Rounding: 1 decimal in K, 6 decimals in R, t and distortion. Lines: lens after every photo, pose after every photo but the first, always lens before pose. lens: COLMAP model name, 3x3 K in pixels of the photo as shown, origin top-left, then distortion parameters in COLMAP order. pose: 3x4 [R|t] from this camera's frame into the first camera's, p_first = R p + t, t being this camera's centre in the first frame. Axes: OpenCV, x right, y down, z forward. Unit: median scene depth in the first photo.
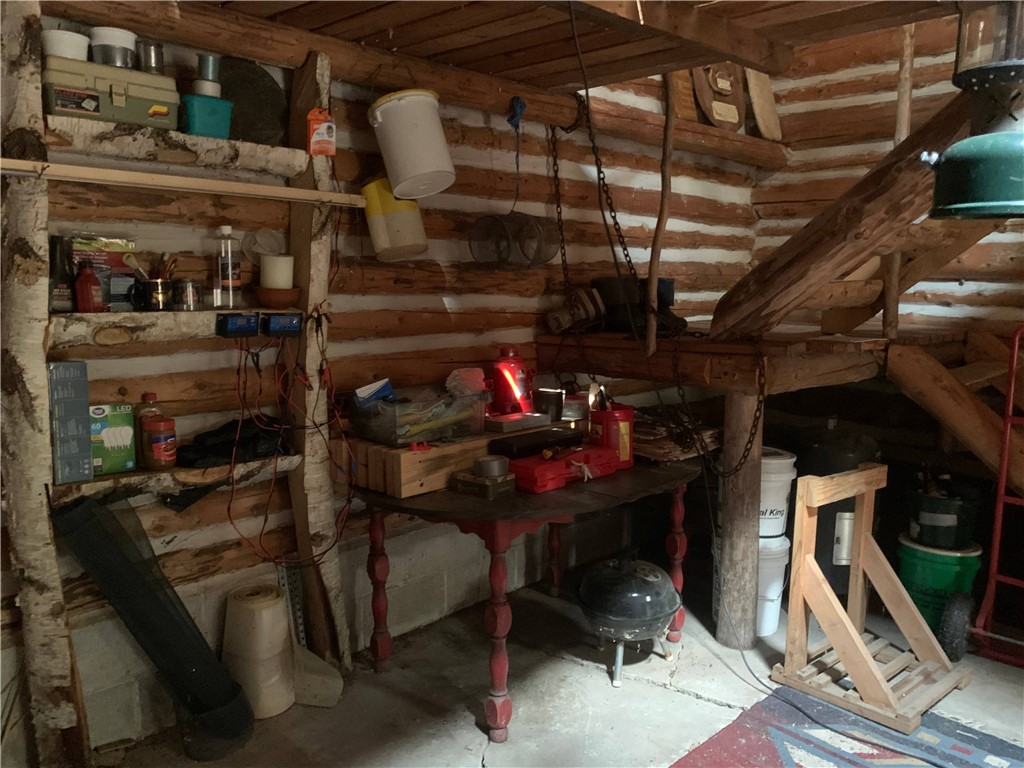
lens RADIAL K [[779.2, 0, 511.4], [0, 779.2, 382.6], [0, 0, 1]] dist [0.048158, -0.049863]
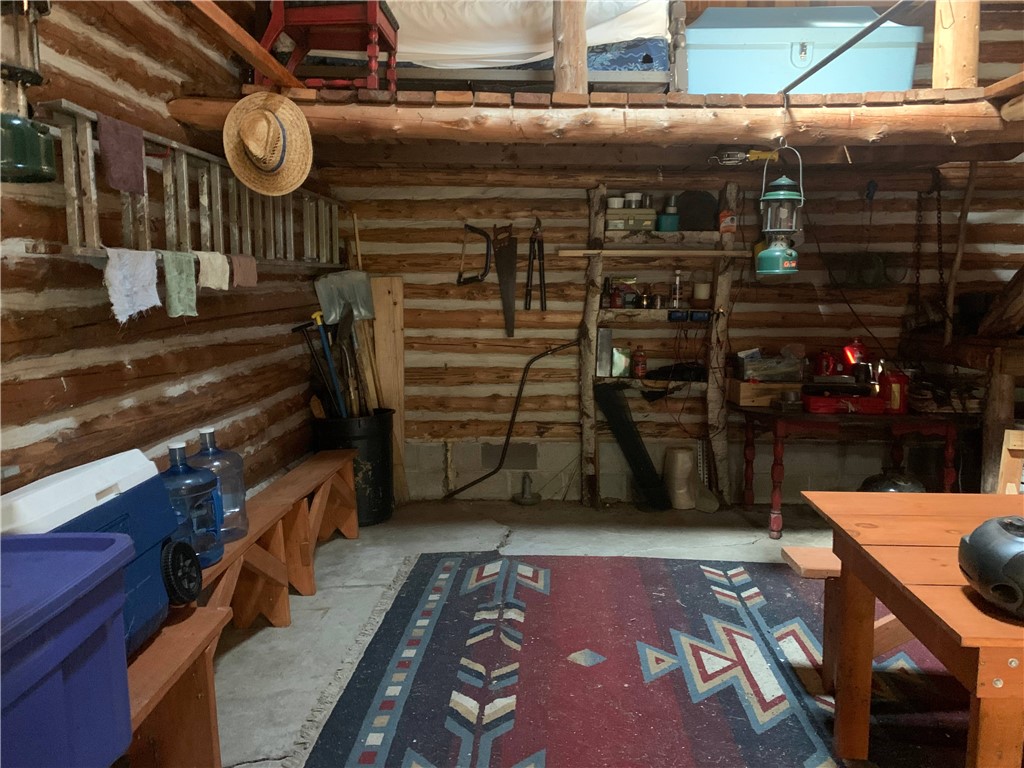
lens RADIAL K [[779.2, 0, 512.8], [0, 779.2, 382.0], [0, 0, 1]] dist [0.048158, -0.049863]
pose [[0.684651, 0.083080, -0.724121, 0.870405], [-0.096739, 0.995051, 0.022699, 0.096950], [0.722423, 0.054510, 0.689300, -0.757930]]
